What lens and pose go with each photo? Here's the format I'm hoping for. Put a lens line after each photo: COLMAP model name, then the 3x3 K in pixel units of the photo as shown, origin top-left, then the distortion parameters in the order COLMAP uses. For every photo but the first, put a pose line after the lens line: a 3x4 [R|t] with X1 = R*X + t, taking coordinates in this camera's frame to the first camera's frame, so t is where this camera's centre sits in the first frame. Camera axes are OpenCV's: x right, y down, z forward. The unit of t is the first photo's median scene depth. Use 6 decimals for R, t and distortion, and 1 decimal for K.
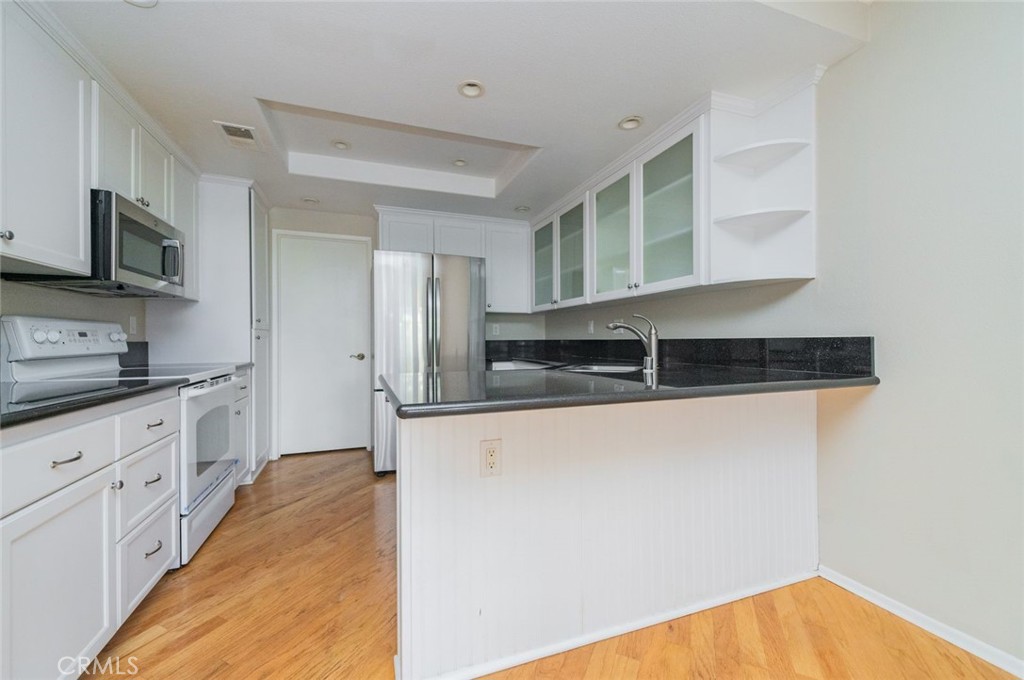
lens RADIAL K [[400.3, 0, 507.5], [0, 400.3, 343.0], [0, 0, 1]] dist [0.012668, -0.000265]
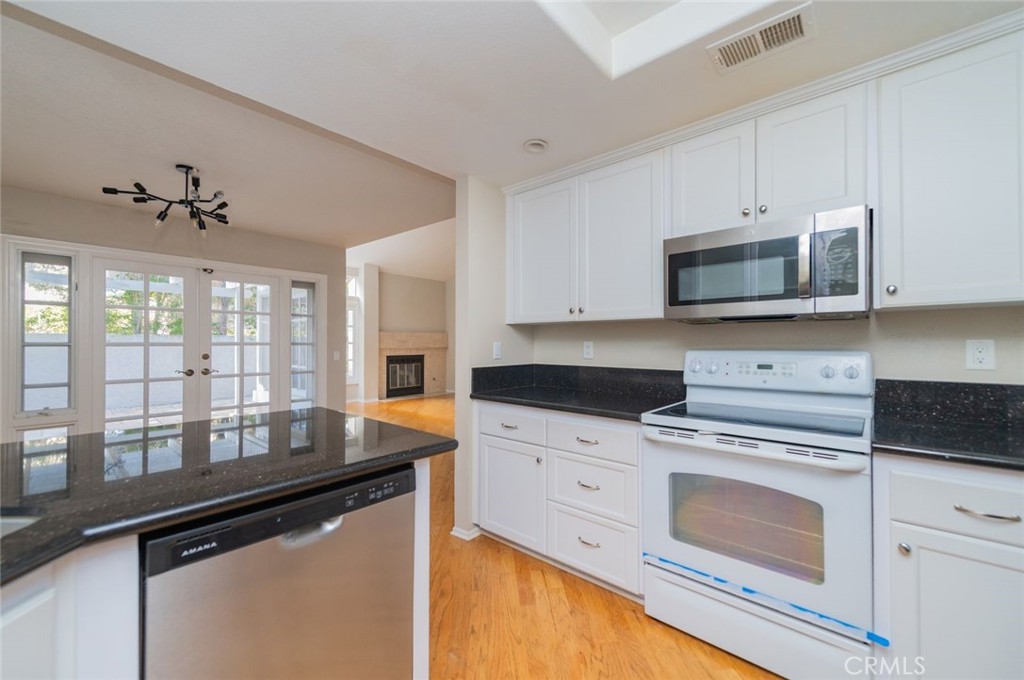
lens RADIAL K [[402.1, 0, 513.8], [0, 402.1, 342.7], [0, 0, 1]] dist [0.010433, -0.000118]
pose [[-0.878811, 0.011151, -0.477039, -0.096035], [0.009829, 0.999938, 0.005267, -0.077814], [0.477068, -0.000060, -0.878866, 1.691025]]
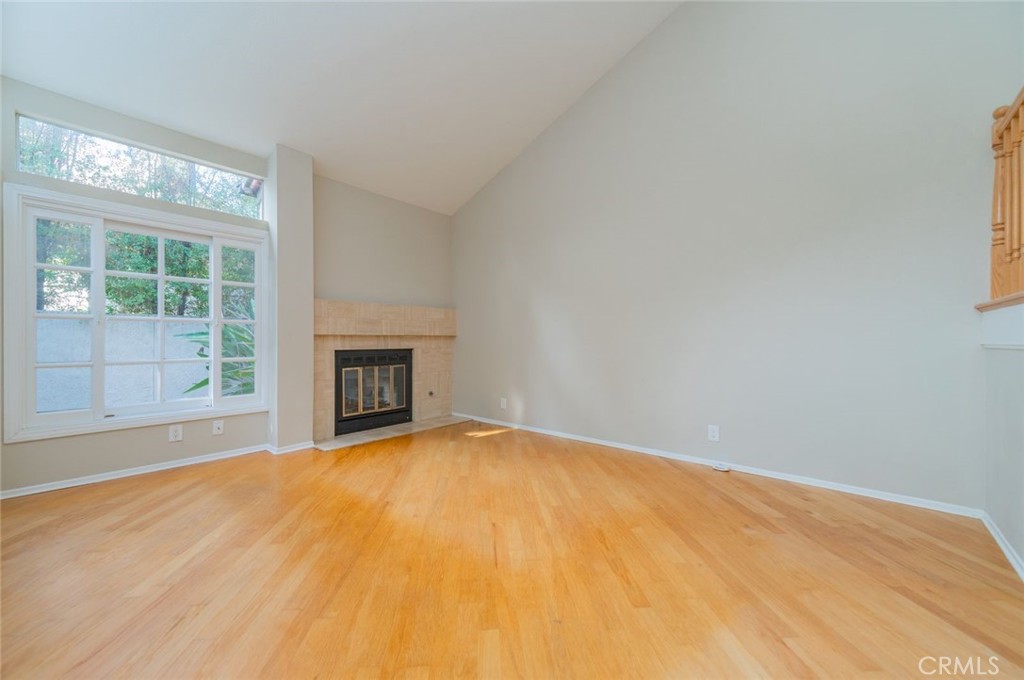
lens RADIAL K [[402.1, 0, 513.8], [0, 402.1, 342.7], [0, 0, 1]] dist [0.010433, -0.000118]
pose [[-0.871063, 0.014729, -0.490951, -0.780058], [0.009890, 0.999874, 0.012449, 0.022554], [0.491072, 0.005989, -0.871098, -0.598251]]
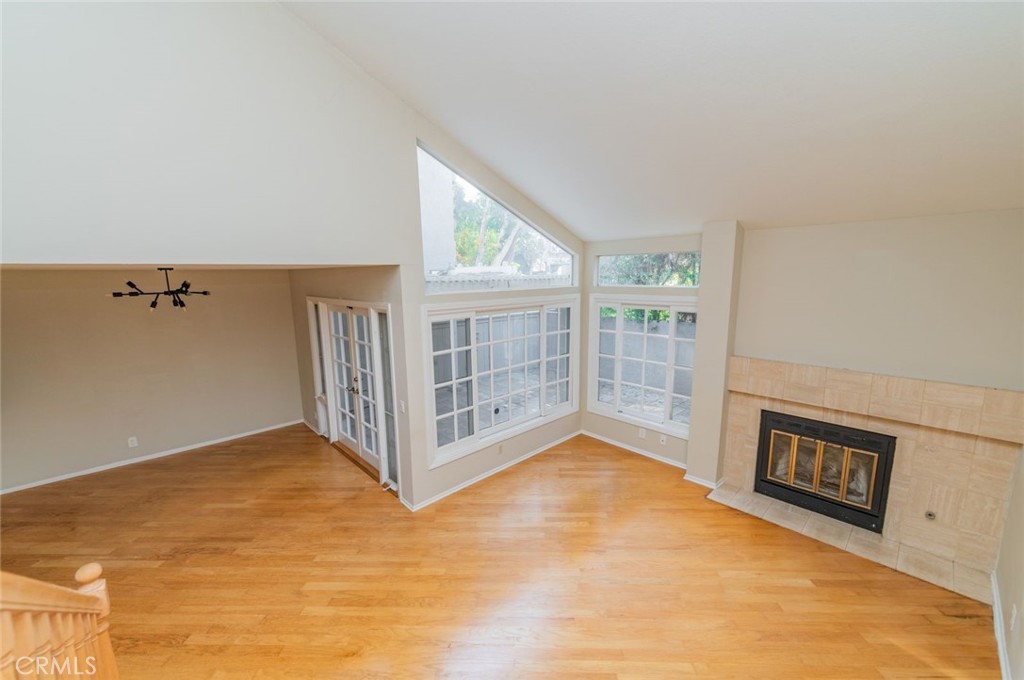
lens RADIAL K [[400.3, 0, 507.5], [0, 400.3, 343.0], [0, 0, 1]] dist [0.012668, -0.000265]
pose [[-0.388628, -0.139957, 0.910703, -2.413408], [0.016528, 0.987178, 0.158763, -0.639207], [-0.921246, 0.076752, -0.381332, -0.987027]]
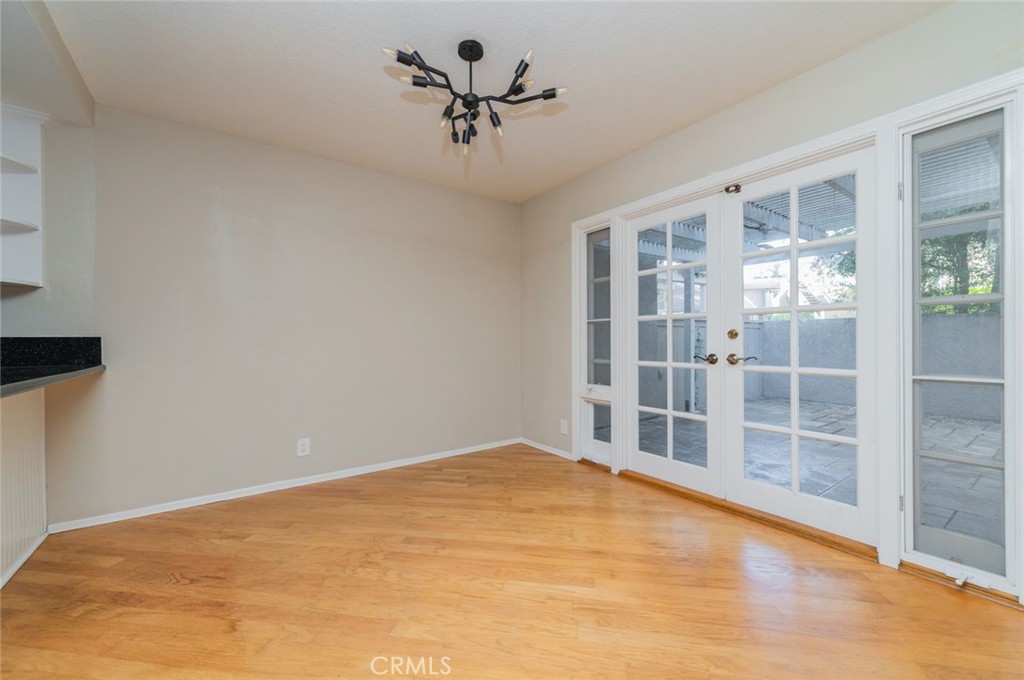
lens RADIAL K [[404.5, 0, 512.0], [0, 404.5, 340.0], [0, 0, 1]] dist [0.011256, -0.000043]
pose [[-0.266966, 0.007876, 0.963674, -0.766145], [0.009453, 0.999940, -0.005554, 0.015105], [-0.963660, 0.007626, -0.267024, -0.005967]]
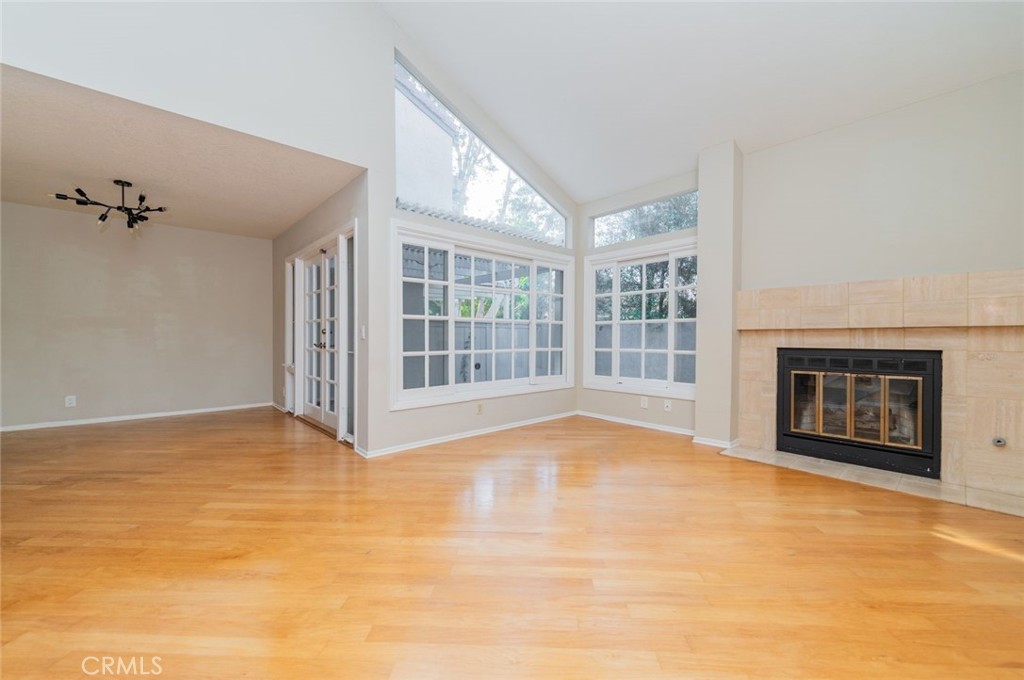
lens RADIAL K [[402.1, 0, 513.8], [0, 402.1, 342.7], [0, 0, 1]] dist [0.010433, -0.000118]
pose [[-0.374079, -0.001446, 0.927396, -2.305572], [-0.000726, 0.999999, 0.001266, 0.058643], [-0.927397, -0.000199, -0.374080, -1.206252]]
